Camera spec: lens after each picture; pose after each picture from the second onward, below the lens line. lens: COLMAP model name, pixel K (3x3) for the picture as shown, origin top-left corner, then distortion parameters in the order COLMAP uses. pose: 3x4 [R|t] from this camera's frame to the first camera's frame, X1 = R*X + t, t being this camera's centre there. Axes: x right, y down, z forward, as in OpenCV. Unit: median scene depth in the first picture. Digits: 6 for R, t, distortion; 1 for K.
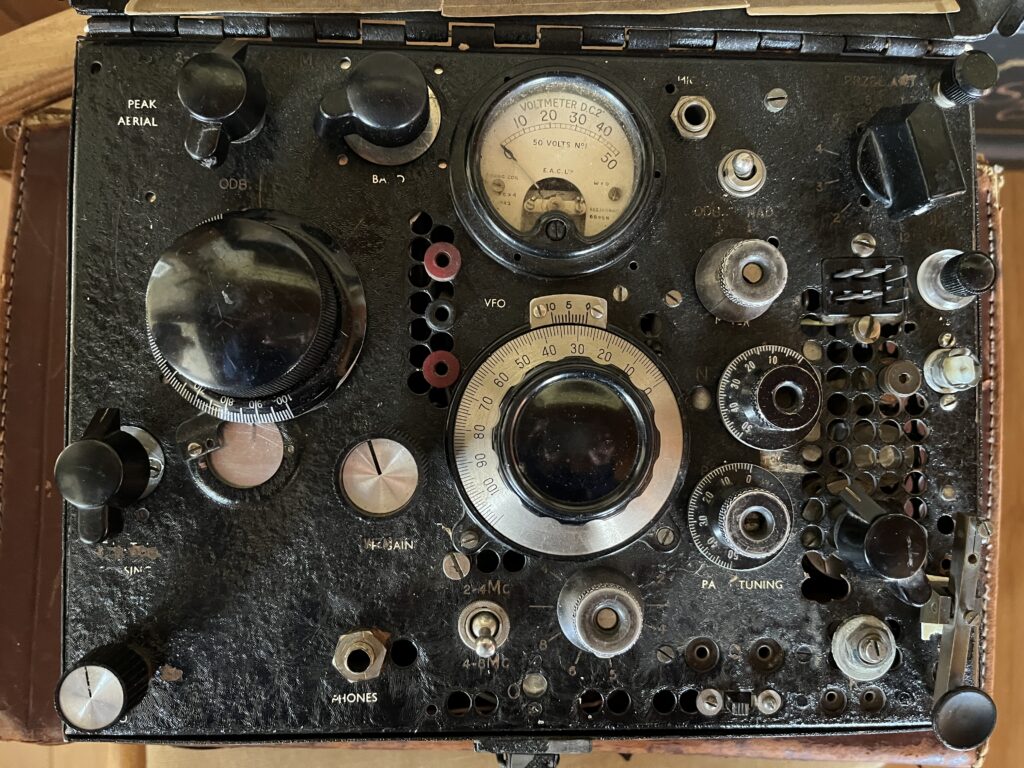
lens RADIAL K [[825.9, 0, 485.5], [0, 825.9, 383.9], [0, 0, 1]] dist [0.009406, 0.007914]
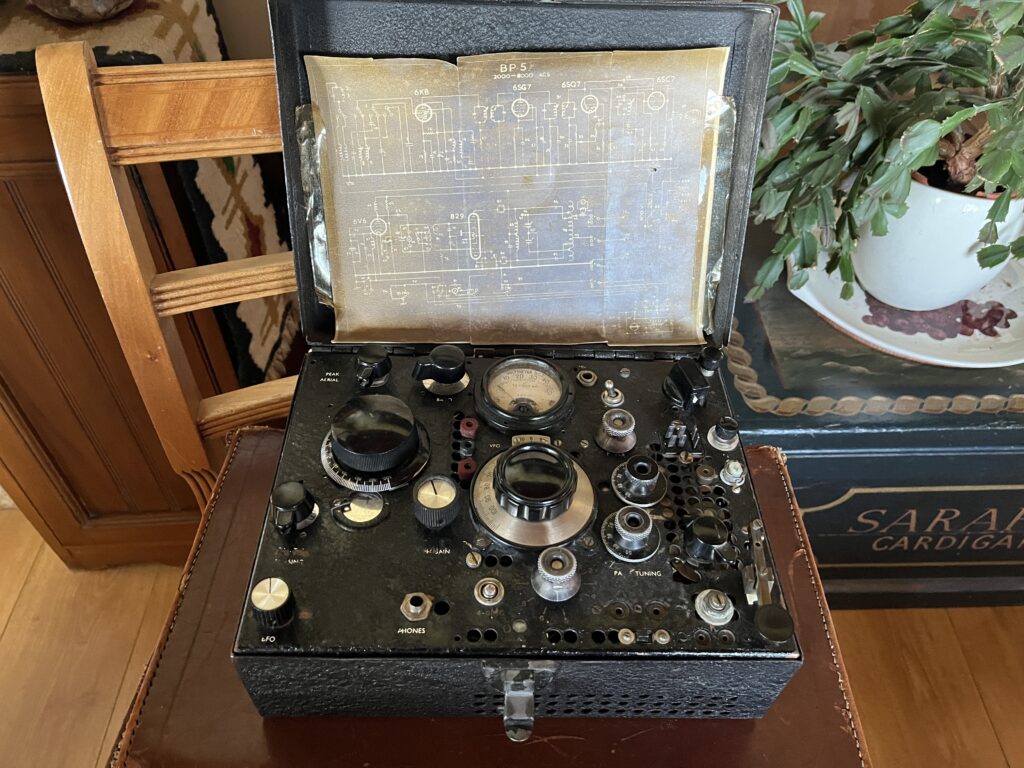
lens RADIAL K [[825.9, 0, 485.5], [0, 825.9, 383.9], [0, 0, 1]] dist [0.009406, 0.007914]
pose [[0.999709, -0.013988, -0.019631, 0.030331], [-0.003198, 0.730239, -0.683184, 1.157226], [0.023891, 0.683048, 0.729982, -0.559257]]
